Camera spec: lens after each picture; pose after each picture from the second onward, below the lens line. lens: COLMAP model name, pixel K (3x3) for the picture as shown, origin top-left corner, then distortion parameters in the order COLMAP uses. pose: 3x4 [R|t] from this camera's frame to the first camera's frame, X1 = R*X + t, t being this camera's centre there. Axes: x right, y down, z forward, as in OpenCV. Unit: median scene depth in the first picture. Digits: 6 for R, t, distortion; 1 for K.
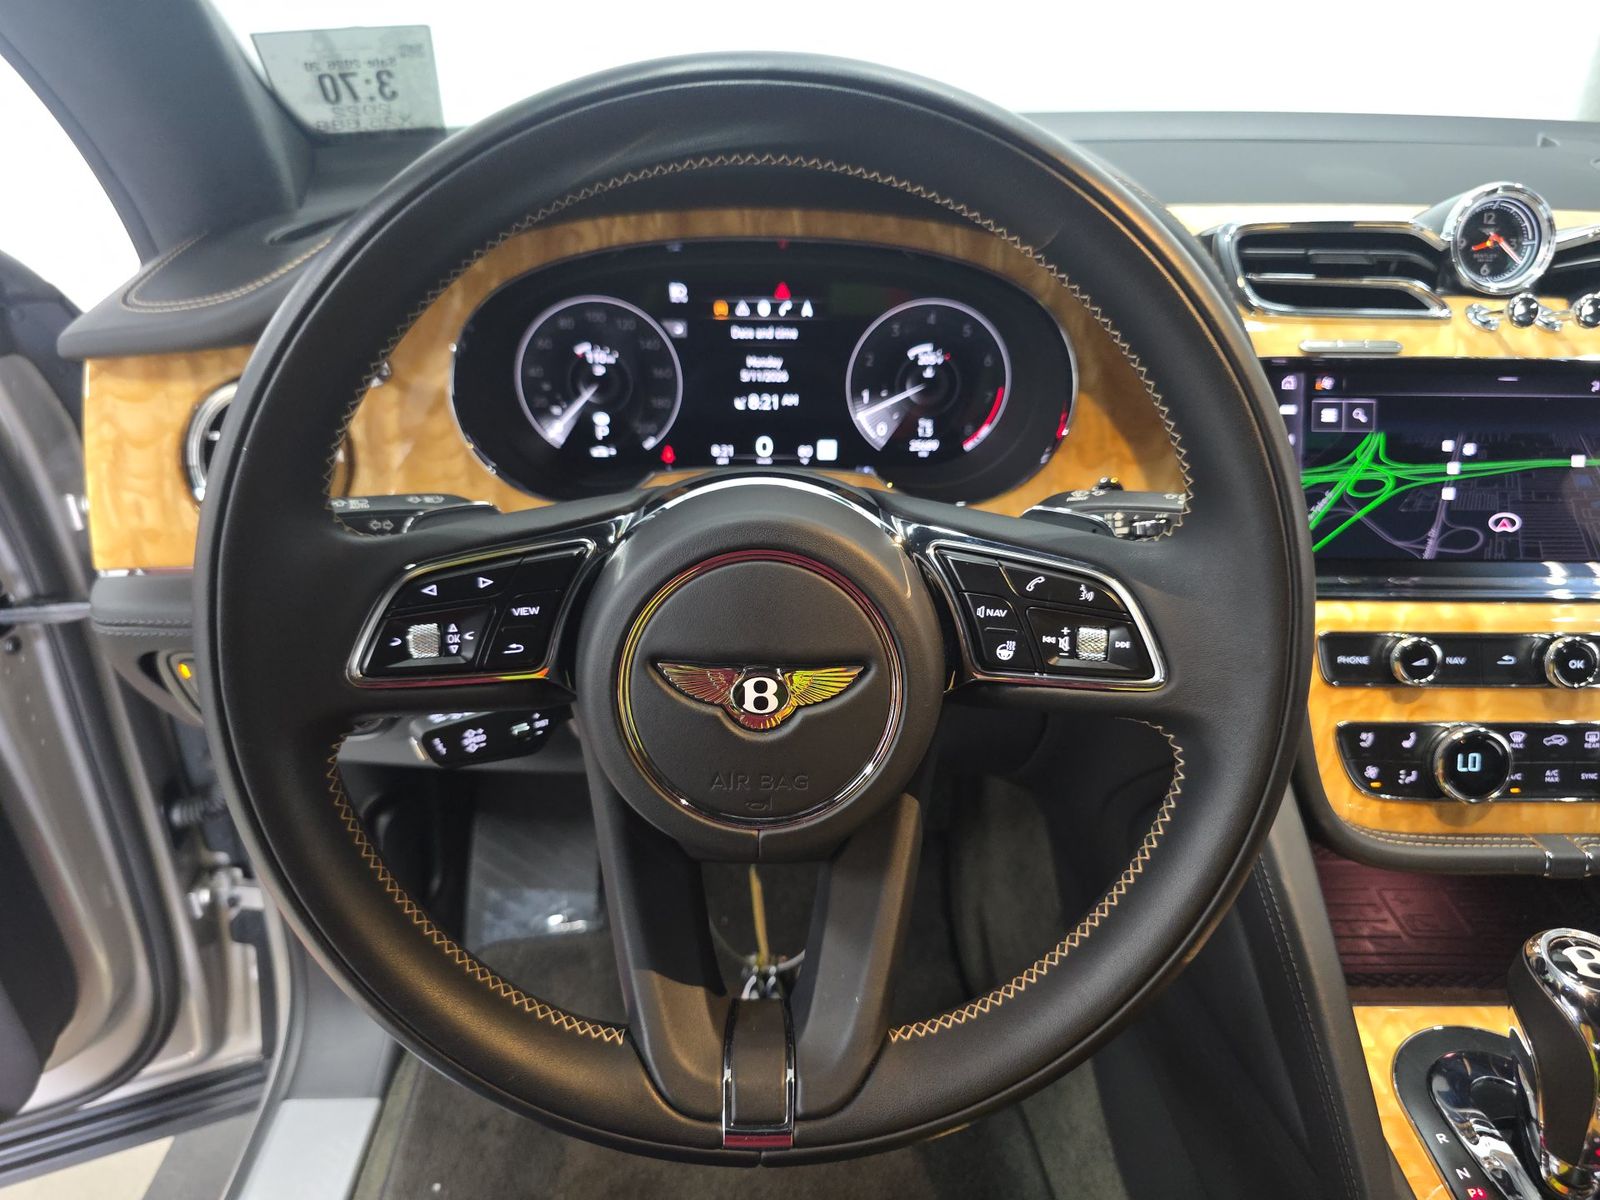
lens RADIAL K [[1074.5, 0, 800.0], [0, 1074.5, 600.0], [0, 0, 1]] dist [0.049015, -0.054342]
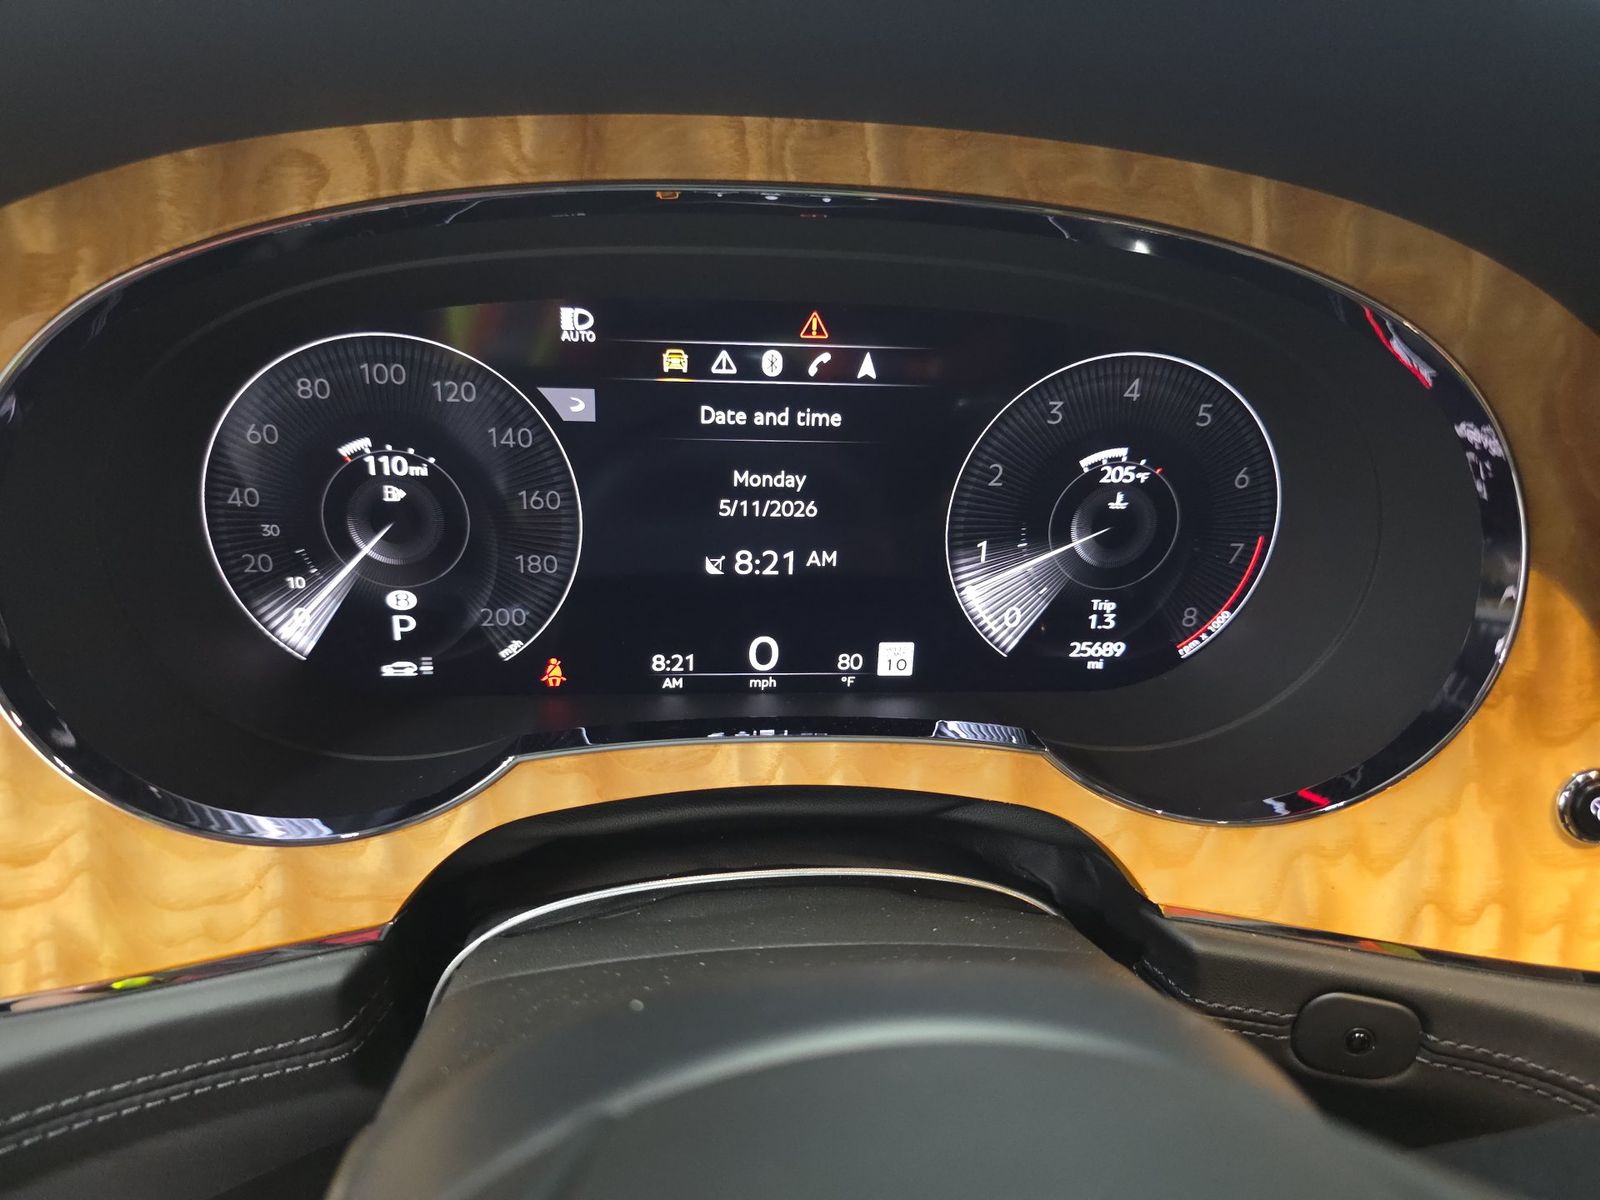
lens RADIAL K [[1074.5, 0, 800.0], [0, 1074.5, 600.0], [0, 0, 1]] dist [0.049015, -0.054342]
pose [[0.995632, -0.004825, 0.093239, -0.067587], [0.009734, 0.998586, -0.052262, -0.157595], [-0.092855, 0.052941, 0.994271, 0.594053]]
